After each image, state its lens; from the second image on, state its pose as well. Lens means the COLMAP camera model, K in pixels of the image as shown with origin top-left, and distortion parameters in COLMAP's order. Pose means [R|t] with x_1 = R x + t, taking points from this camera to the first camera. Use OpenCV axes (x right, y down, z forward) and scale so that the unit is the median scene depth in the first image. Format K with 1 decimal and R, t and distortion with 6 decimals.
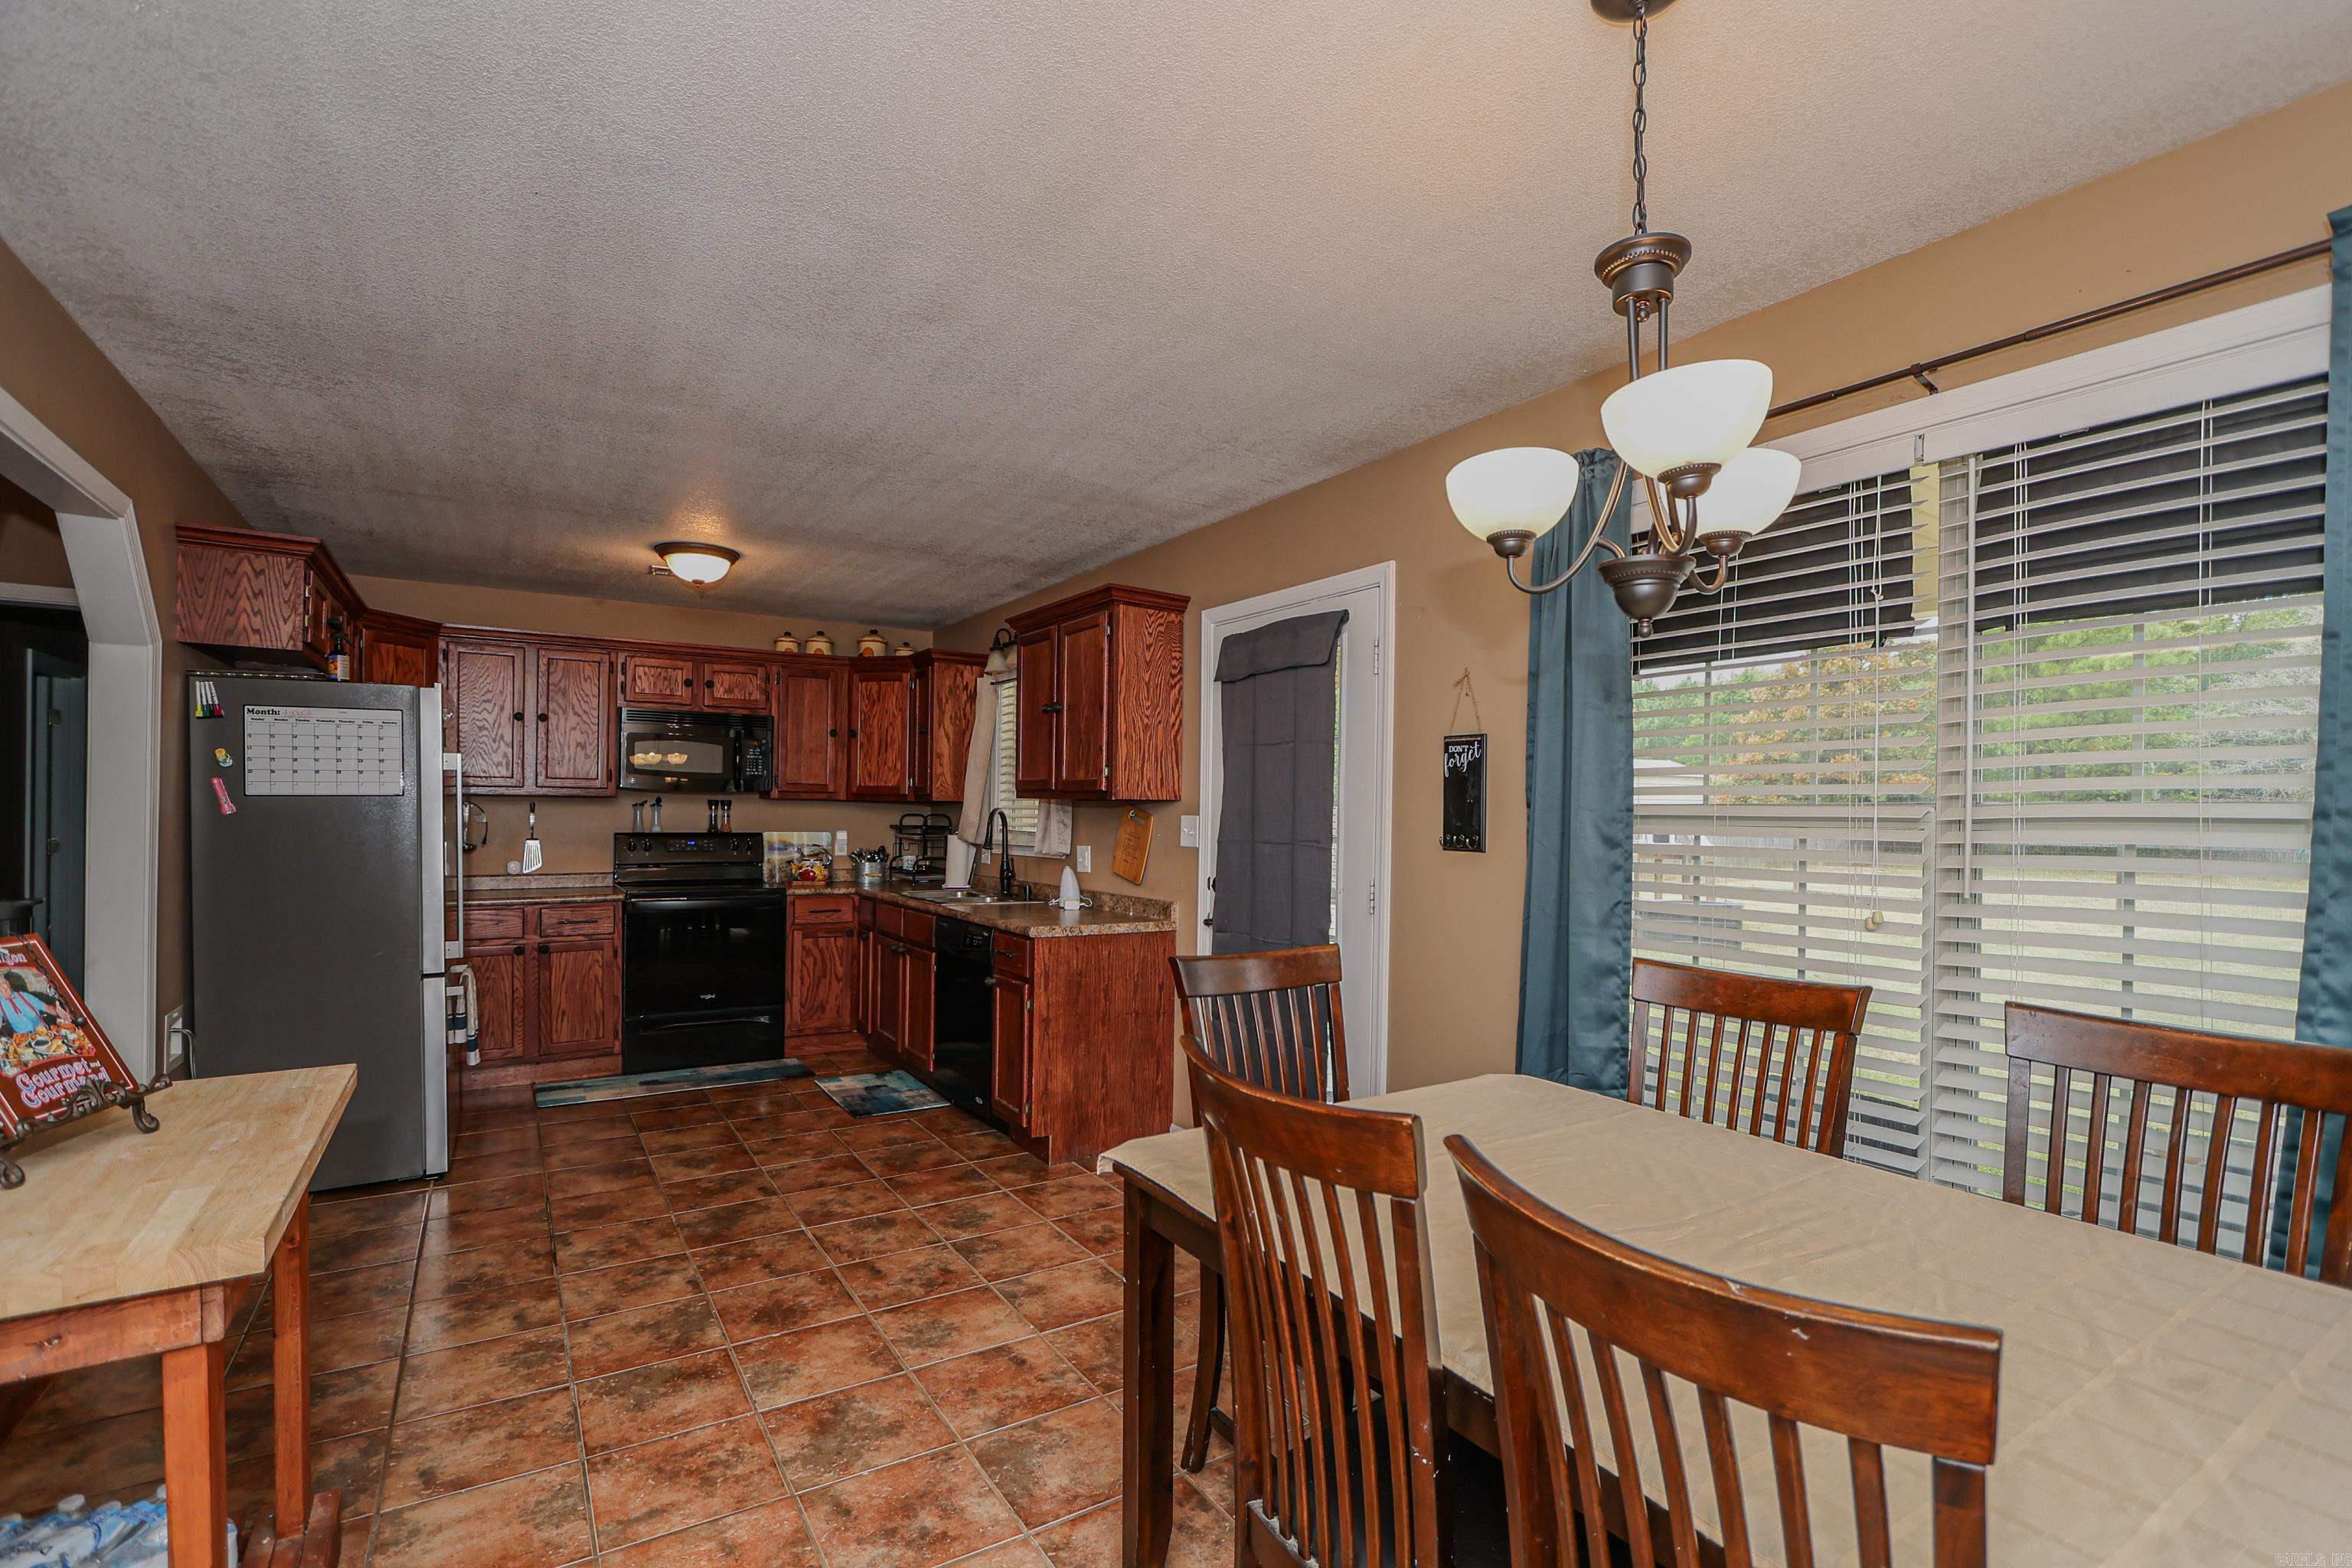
lens RADIAL K [[1065.9, 0, 1181.2], [0, 1065.9, 824.6], [0, 0, 1]] dist [-0.012285, -0.000057]
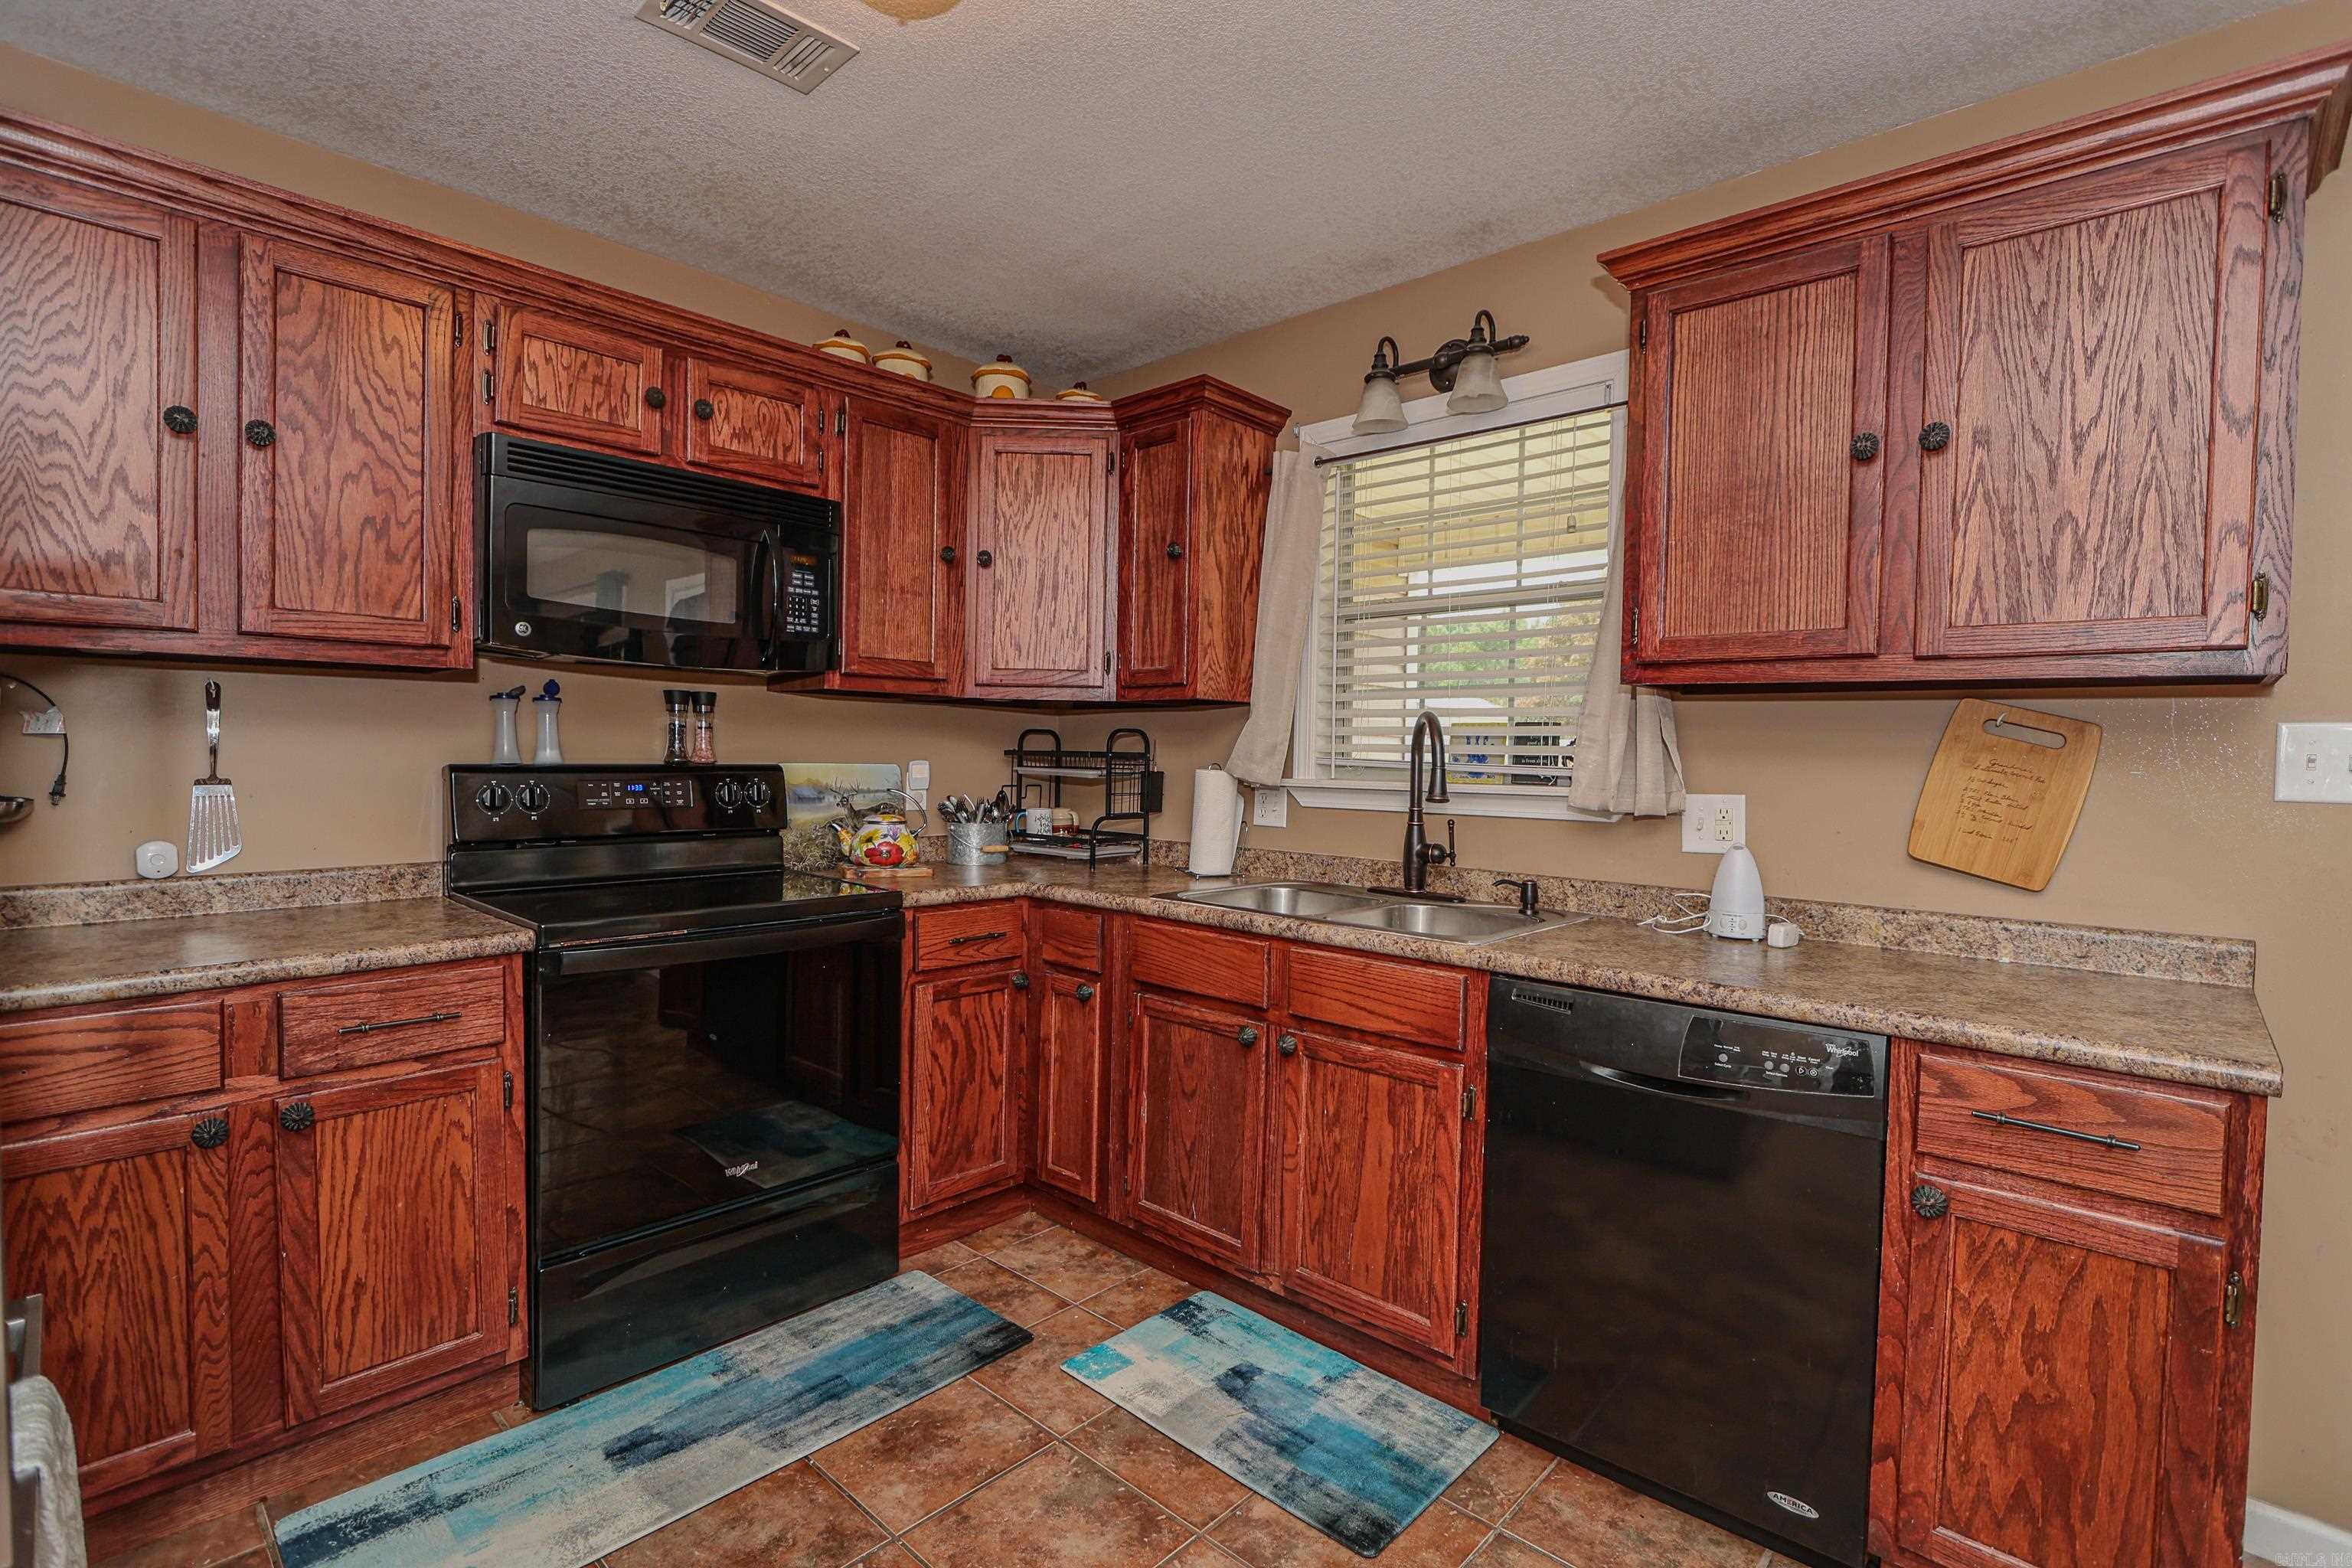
lens RADIAL K [[1072.4, 0, 1176.0], [0, 1072.4, 784.0], [0, 0, 1]] dist [-0.010847, 0.000013]
pose [[0.968151, -0.003086, 0.250348, -0.396326], [-0.003160, 0.999694, 0.024542, 0.004713], [-0.250348, -0.024551, 0.967845, 0.581677]]
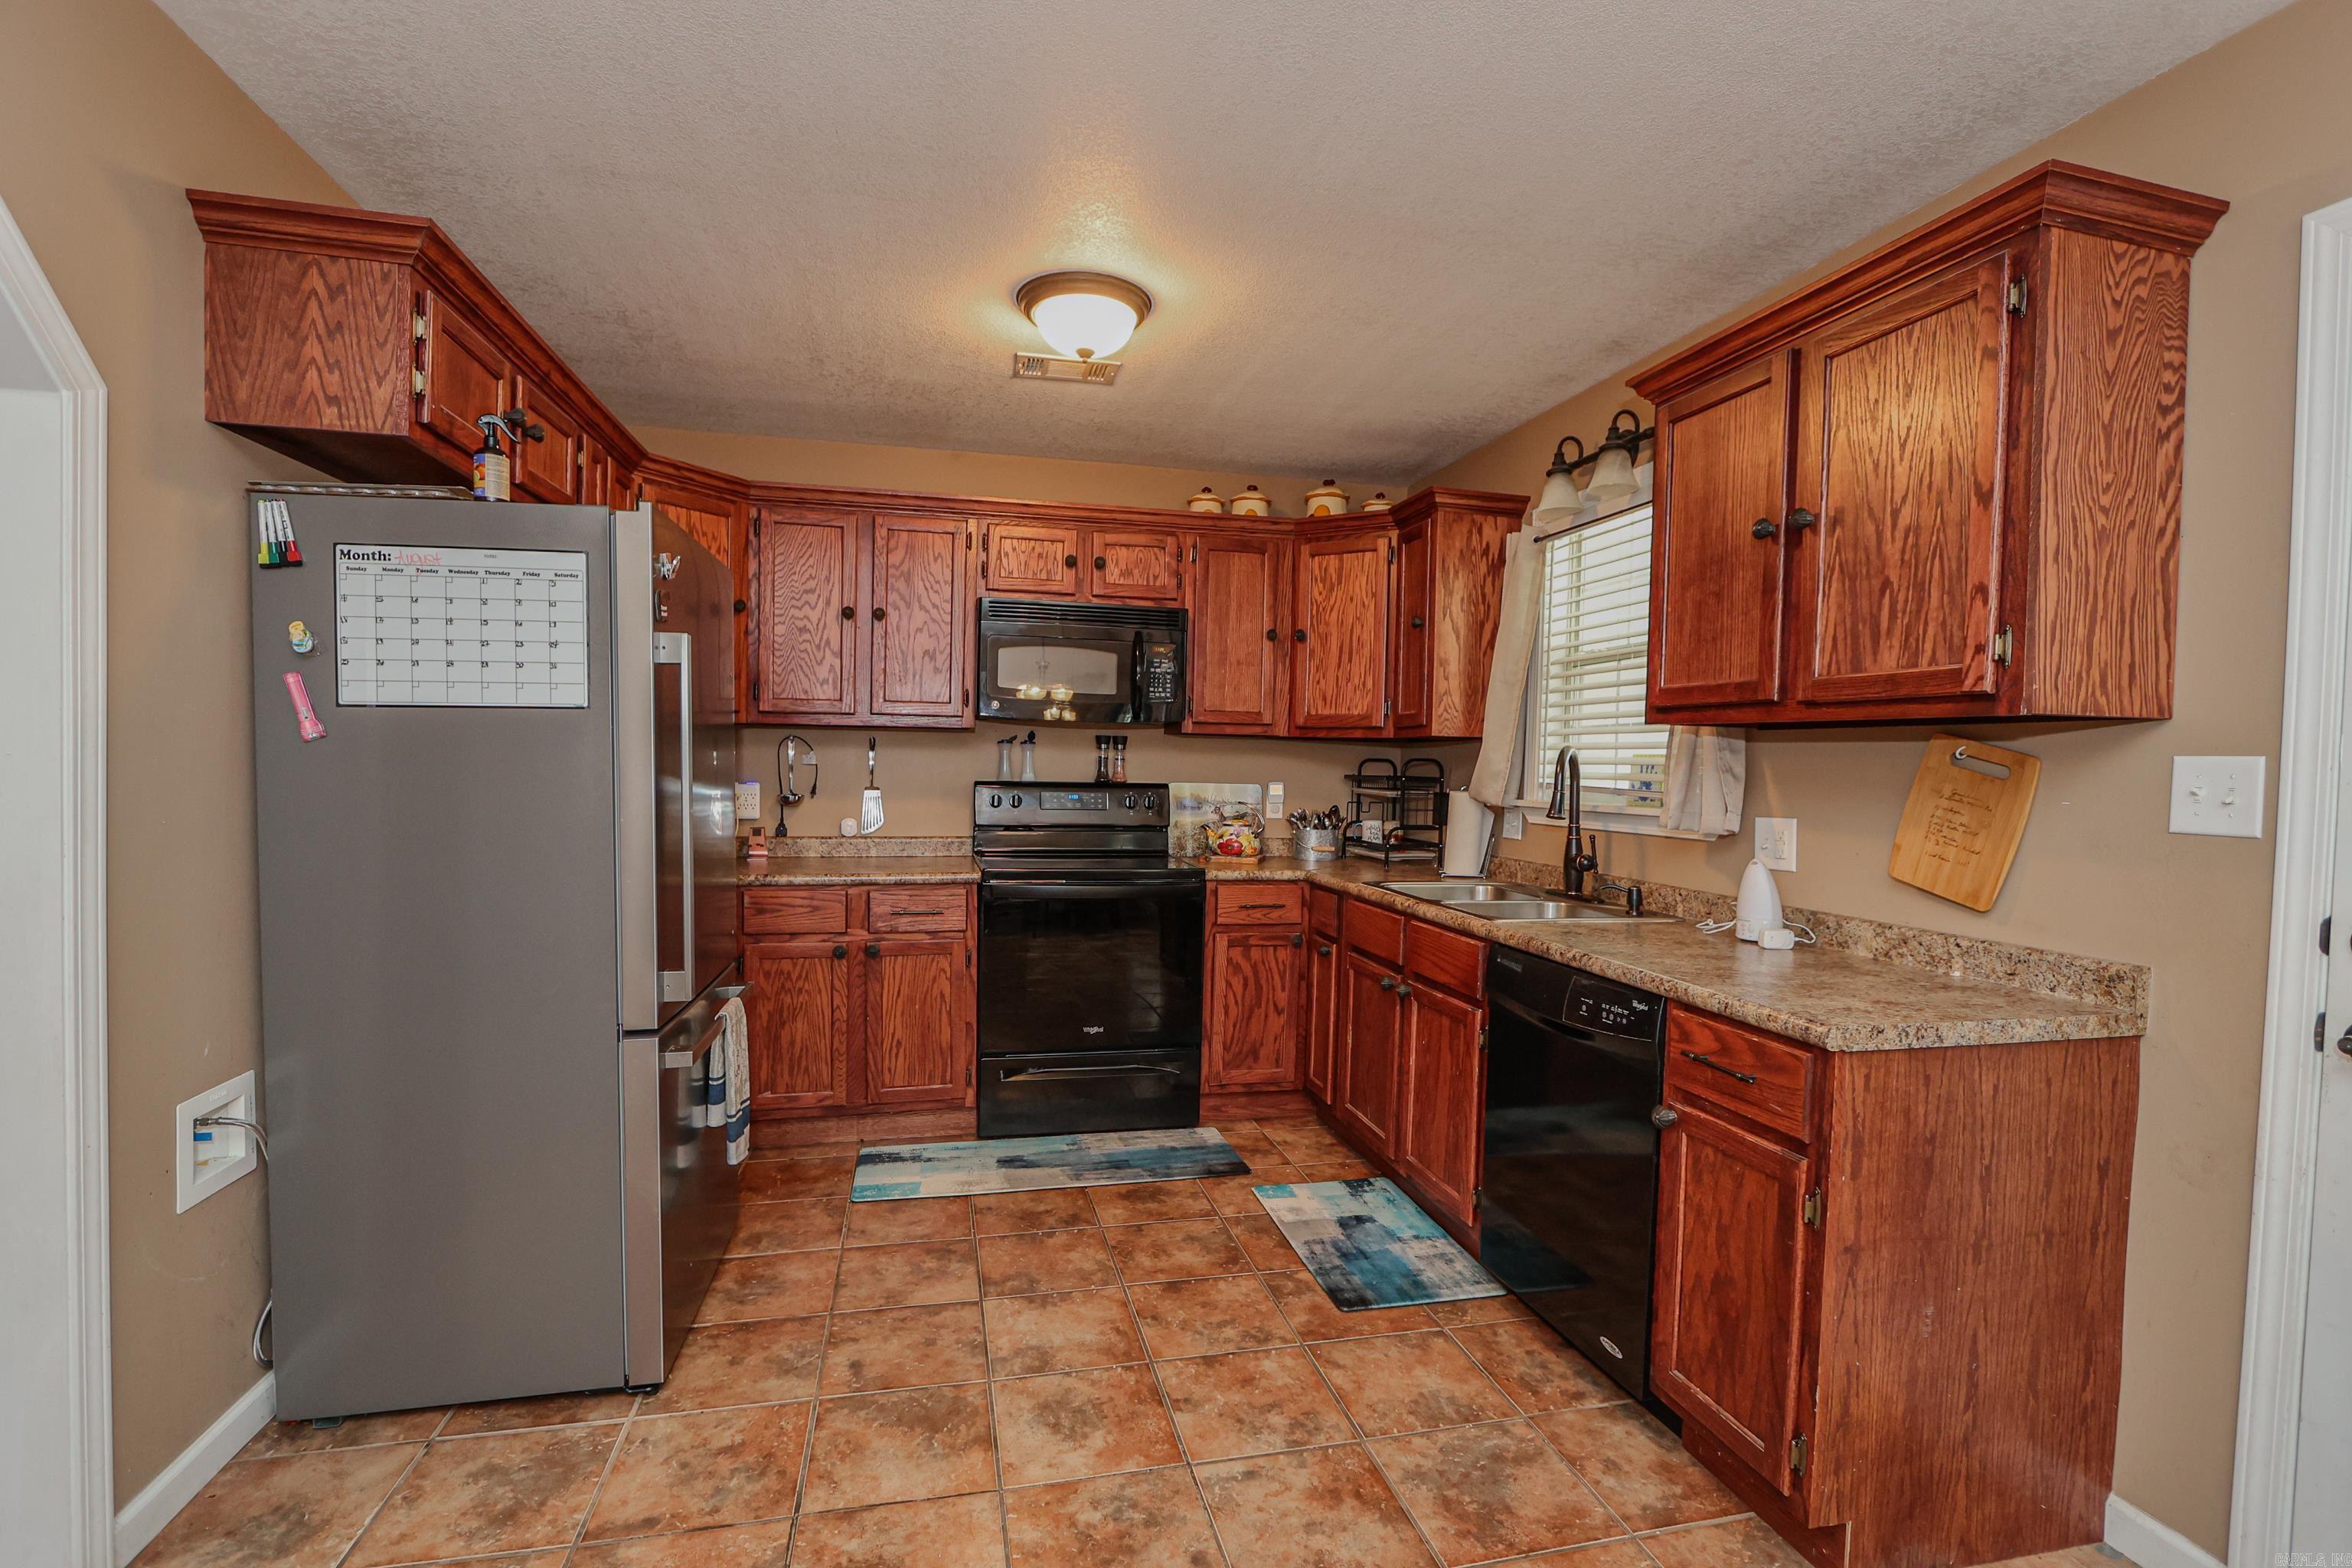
lens RADIAL K [[1068.7, 0, 1179.2], [0, 1068.7, 805.0], [0, 0, 1]] dist [-0.006690, -0.000381]
pose [[0.943178, 0.020258, -0.331669, -0.180408], [-0.011895, 0.999559, 0.027226, 0.002852], [0.332074, -0.021734, 0.943003, 0.399900]]
